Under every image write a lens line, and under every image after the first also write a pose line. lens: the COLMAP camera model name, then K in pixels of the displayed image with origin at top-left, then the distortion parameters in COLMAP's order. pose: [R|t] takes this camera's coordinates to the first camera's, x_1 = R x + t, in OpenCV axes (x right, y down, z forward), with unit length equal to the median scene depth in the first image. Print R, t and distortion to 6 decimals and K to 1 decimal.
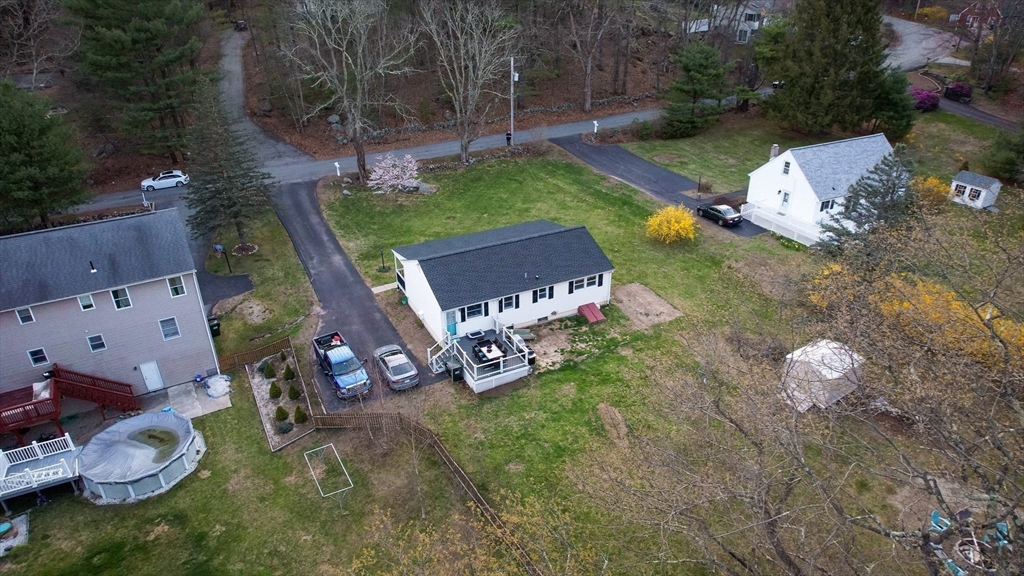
lens RADIAL K [[654.1, 0, 513.3], [0, 654.1, 285.6], [0, 0, 1]] dist [-0.040600, 0.023690]
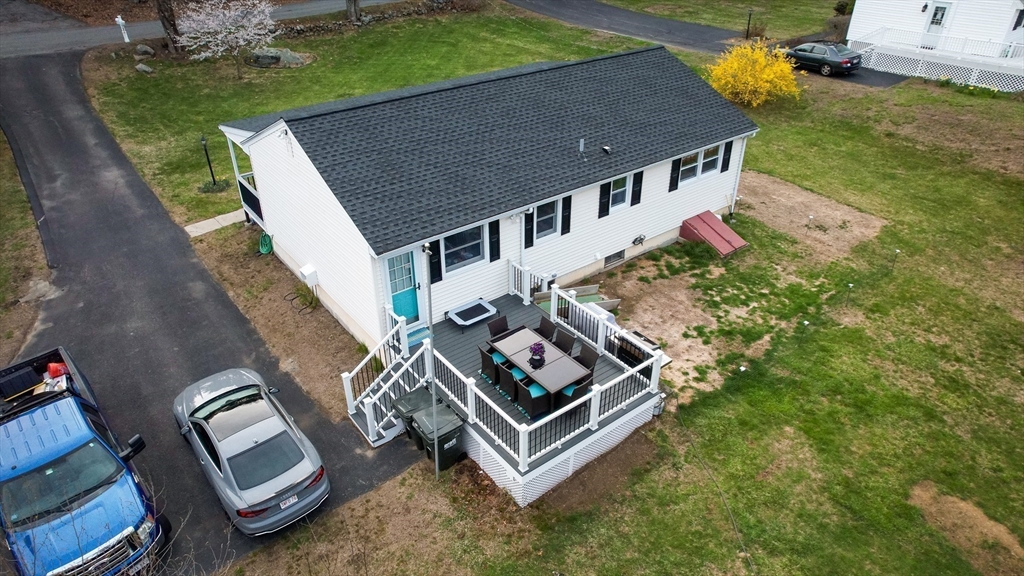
lens RADIAL K [[654.1, 0, 512.8], [0, 654.1, 293.3], [0, 0, 1]] dist [-0.040600, 0.023690]
pose [[0.981801, -0.099672, 0.161653, -0.086947], [0.085382, 0.991992, 0.093069, 0.030007], [-0.169635, -0.077573, 0.982449, 0.602914]]
